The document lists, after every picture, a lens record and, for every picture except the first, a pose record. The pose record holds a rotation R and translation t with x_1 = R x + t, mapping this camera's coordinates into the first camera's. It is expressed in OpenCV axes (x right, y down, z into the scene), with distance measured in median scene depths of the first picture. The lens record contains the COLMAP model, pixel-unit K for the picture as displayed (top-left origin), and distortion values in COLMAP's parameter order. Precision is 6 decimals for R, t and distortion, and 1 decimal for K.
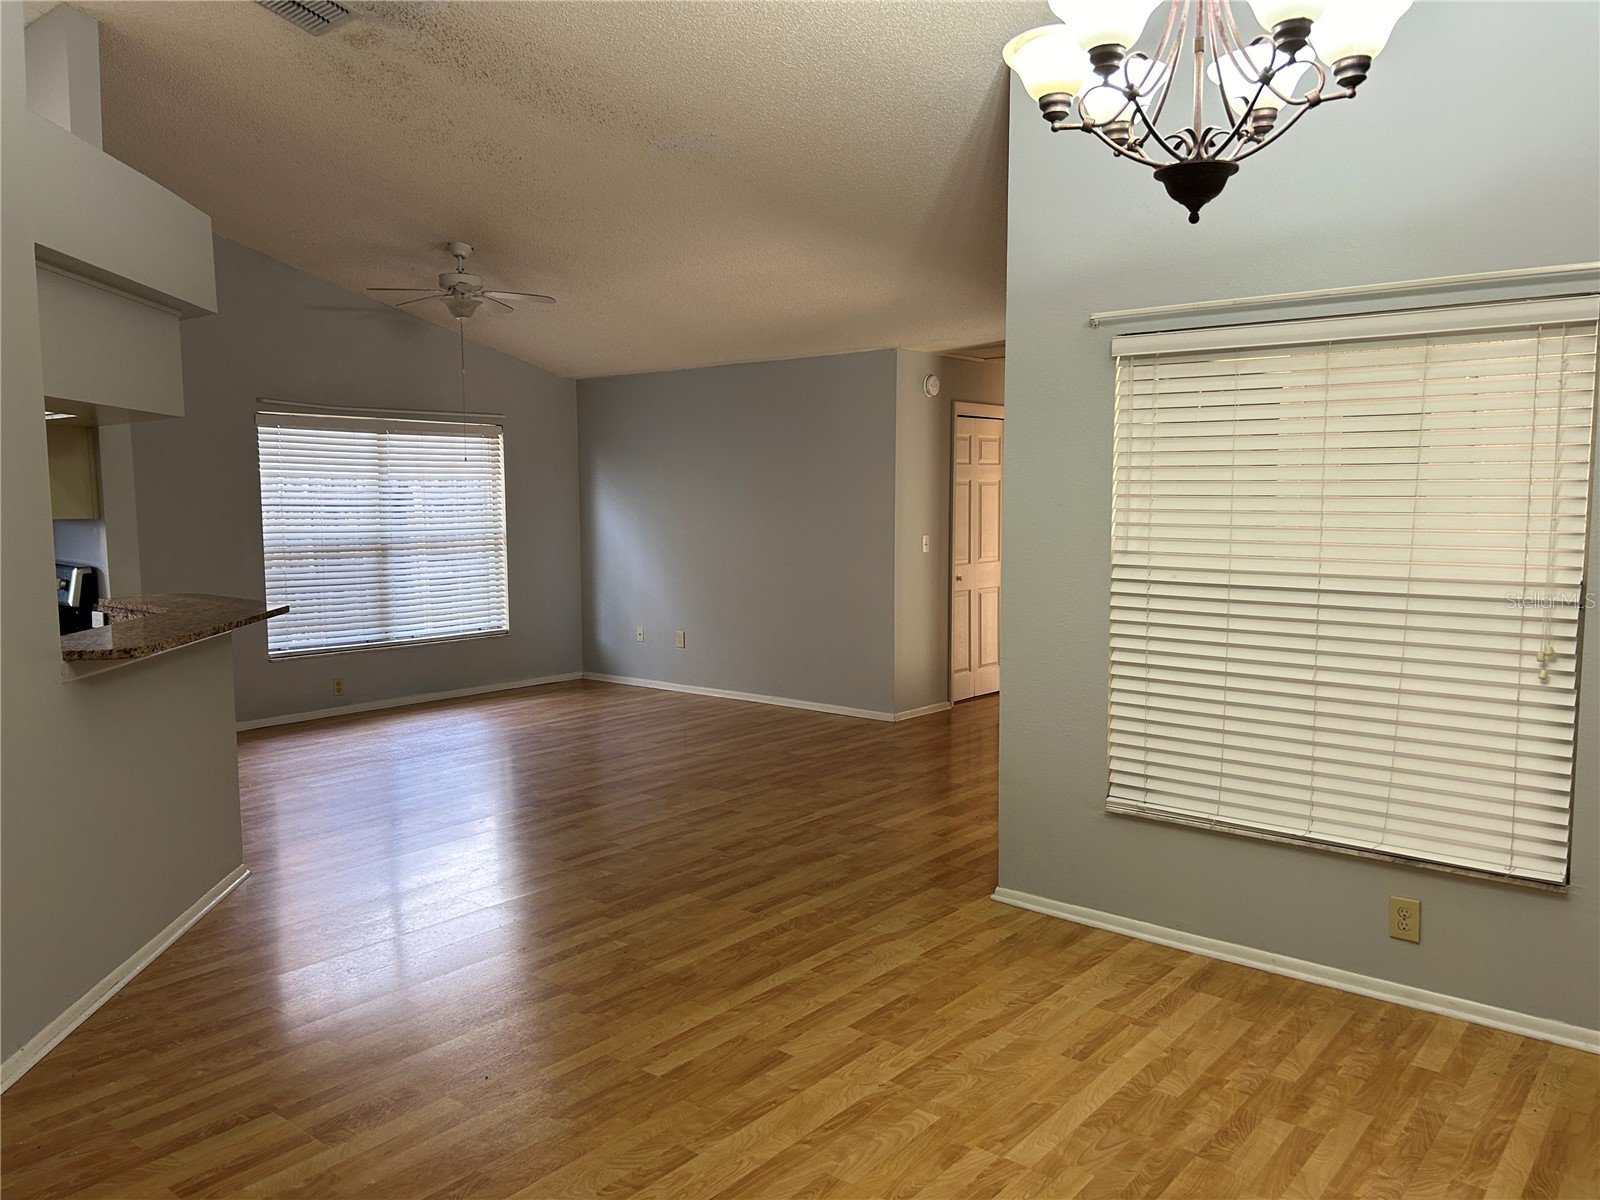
lens RADIAL K [[1213.9, 0, 798.9], [0, 1213.9, 602.4], [0, 0, 1]] dist [0.069245, -0.072659]
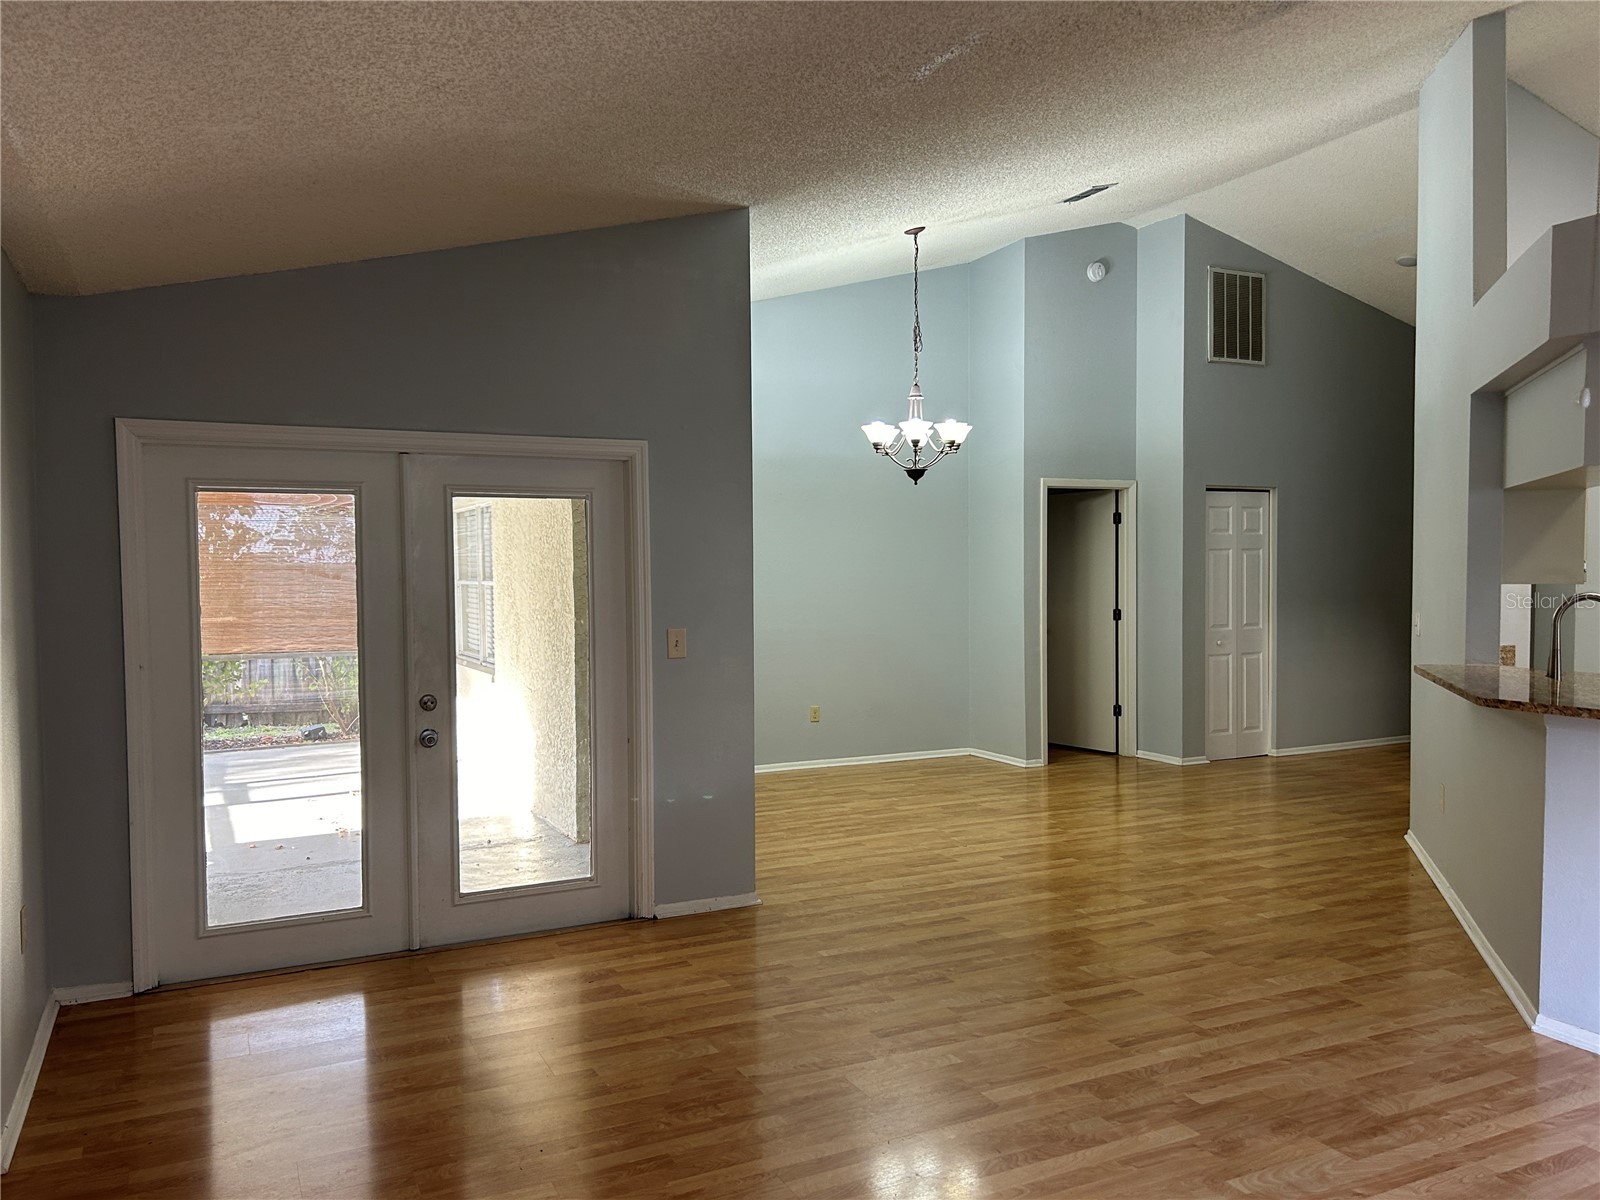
lens RADIAL K [[1213.9, 0, 808.1], [0, 1213.9, 607.5], [0, 0, 1]] dist [0.069245, -0.072659]
pose [[-0.912544, -0.005227, 0.408945, -0.395964], [0.044180, 0.992807, 0.111274, -0.187022], [-0.406586, 0.119610, -0.905749, 2.175180]]
